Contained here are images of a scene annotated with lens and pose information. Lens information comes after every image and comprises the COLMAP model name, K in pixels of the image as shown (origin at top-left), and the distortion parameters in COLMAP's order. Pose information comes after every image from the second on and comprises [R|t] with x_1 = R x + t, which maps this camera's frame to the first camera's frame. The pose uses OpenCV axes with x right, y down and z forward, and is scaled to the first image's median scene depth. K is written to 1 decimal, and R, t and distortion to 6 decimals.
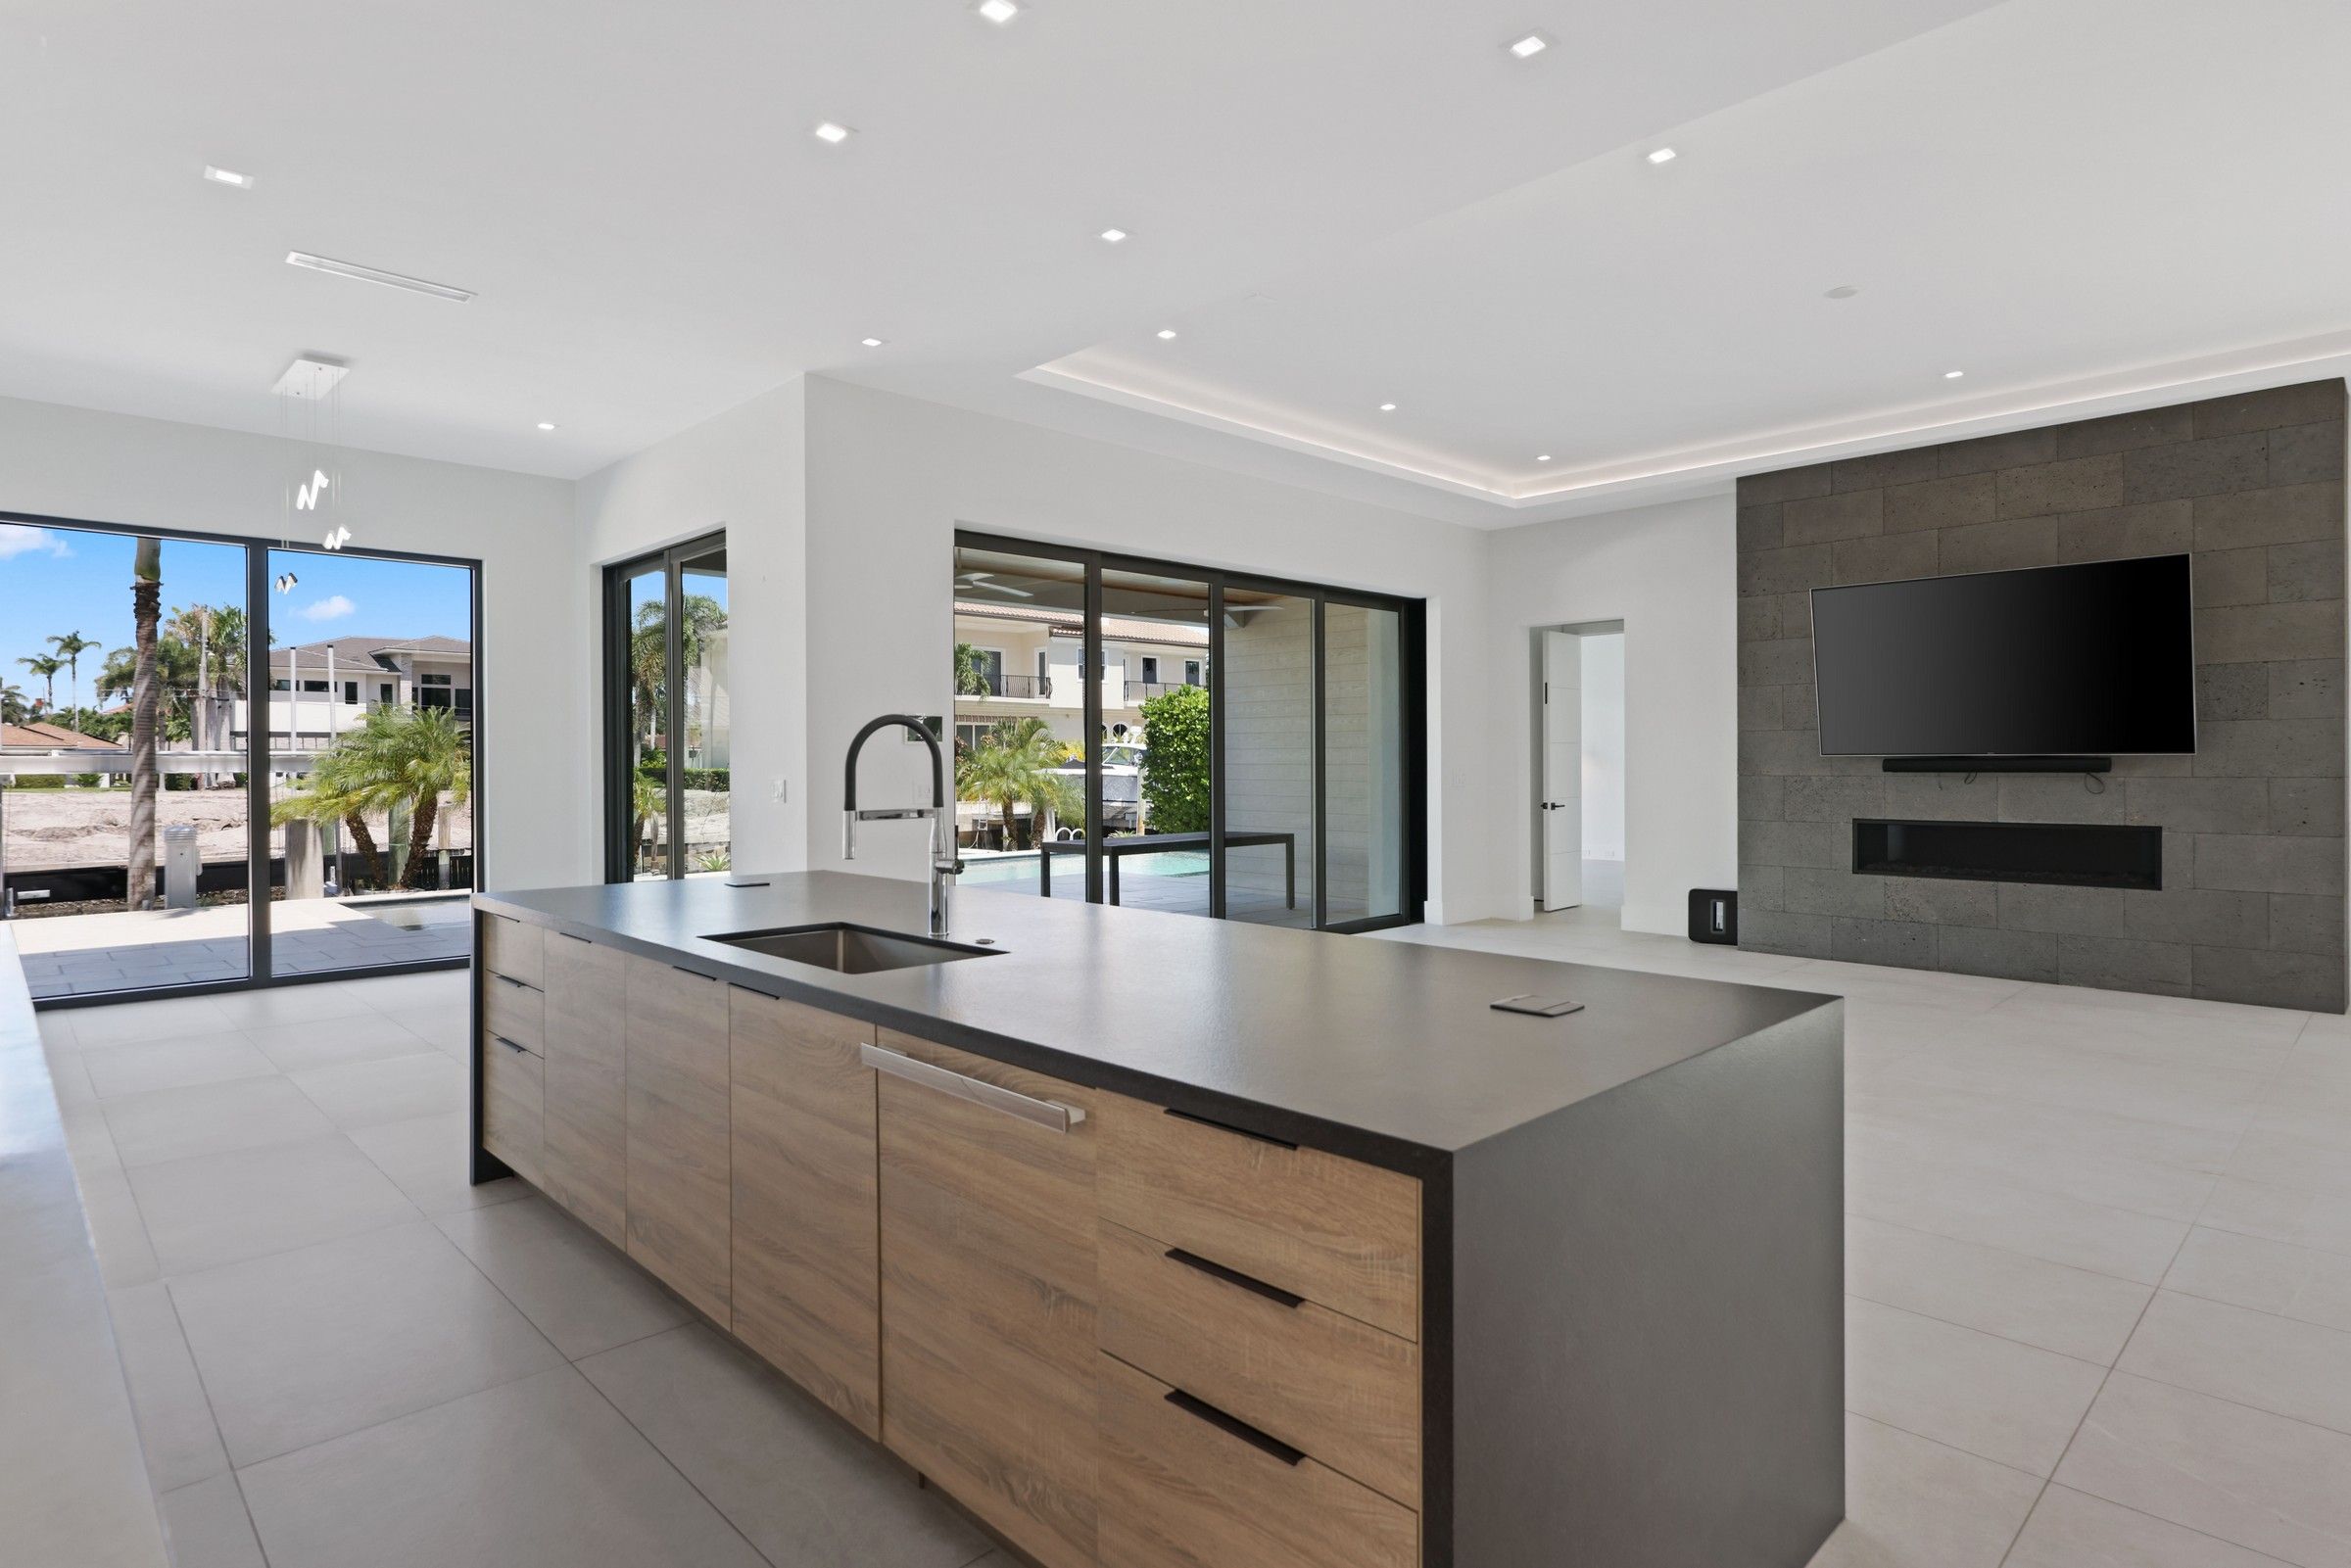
lens RADIAL K [[1232.3, 0, 1181.8], [0, 1232.3, 768.7], [0, 0, 1]] dist [0.002600, 0.000532]
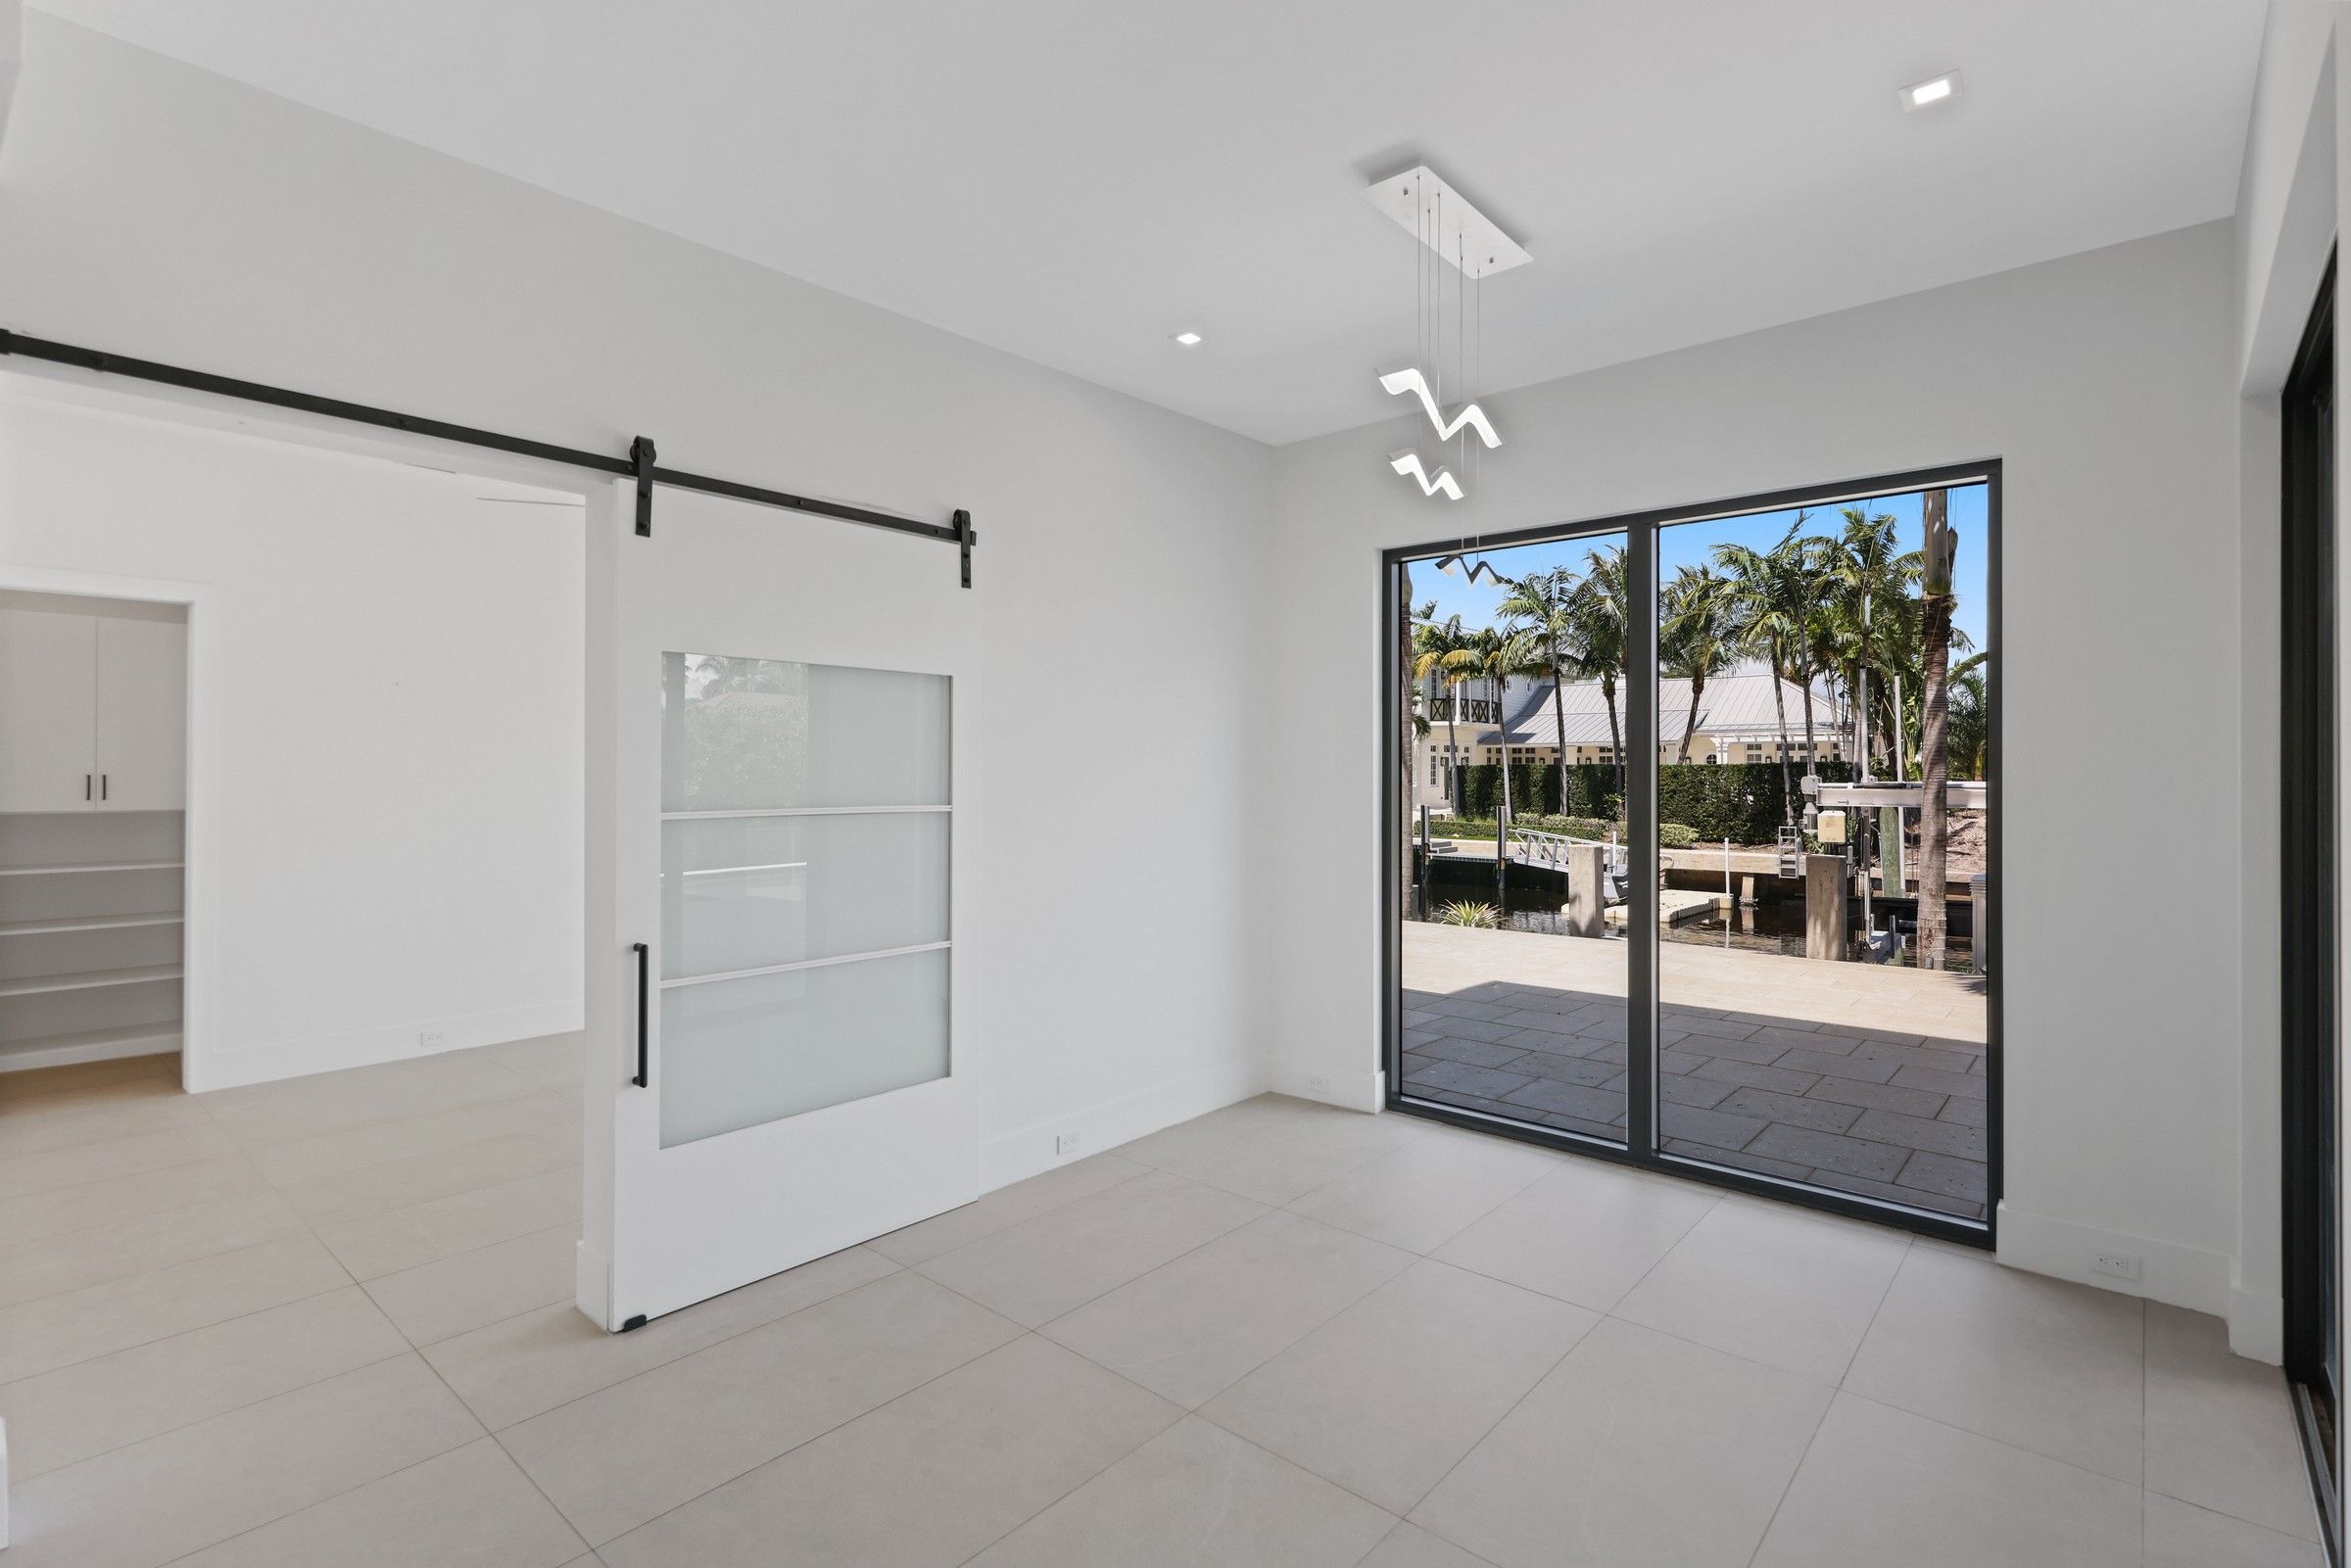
lens RADIAL K [[1098.9, 0, 1175.2], [0, 1098.9, 767.6], [0, 0, 1]] dist [0.012891, 0.000139]
pose [[0.075216, 0.001505, -0.997166, -0.118199], [-0.010365, 0.999946, 0.000728, -0.032161], [0.997113, 0.010281, 0.075228, 0.521464]]
